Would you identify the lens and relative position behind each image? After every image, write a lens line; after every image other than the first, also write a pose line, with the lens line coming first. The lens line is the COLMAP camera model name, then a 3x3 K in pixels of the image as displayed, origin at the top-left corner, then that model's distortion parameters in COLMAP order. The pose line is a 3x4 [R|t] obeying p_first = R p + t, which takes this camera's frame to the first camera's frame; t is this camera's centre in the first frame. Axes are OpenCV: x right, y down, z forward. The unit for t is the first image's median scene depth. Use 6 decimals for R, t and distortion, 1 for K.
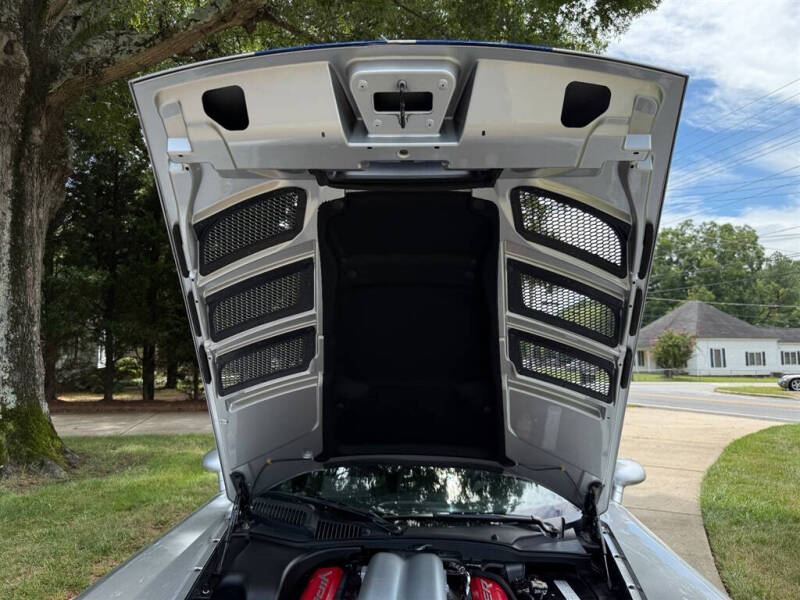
lens RADIAL K [[560.2, 0, 400.0], [0, 560.2, 300.0], [0, 0, 1]] dist [0.039422, -0.068151]
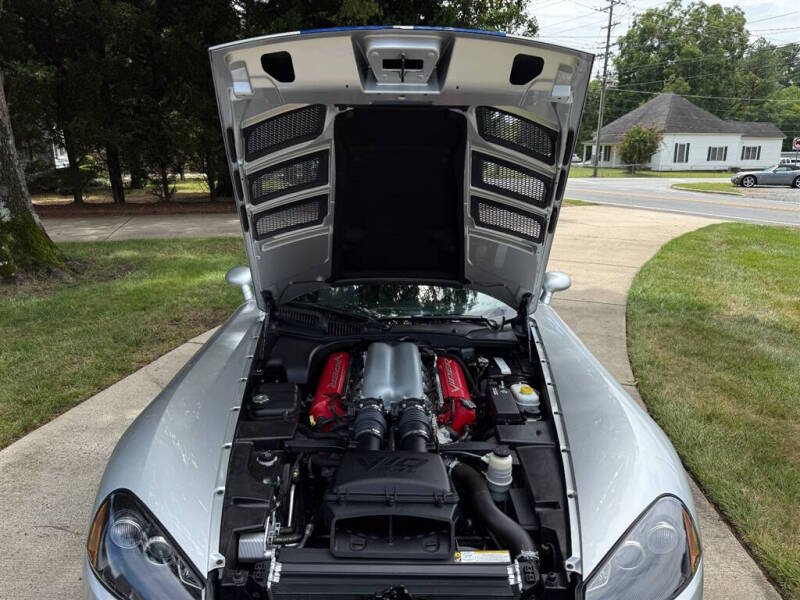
lens RADIAL K [[560.2, 0, 400.0], [0, 560.2, 300.0], [0, 0, 1]] dist [0.039422, -0.068151]
pose [[0.998300, -0.016645, 0.055850, -0.025529], [-0.004128, 0.935739, 0.352670, -0.081447], [-0.058131, -0.352301, 0.934080, -0.154680]]
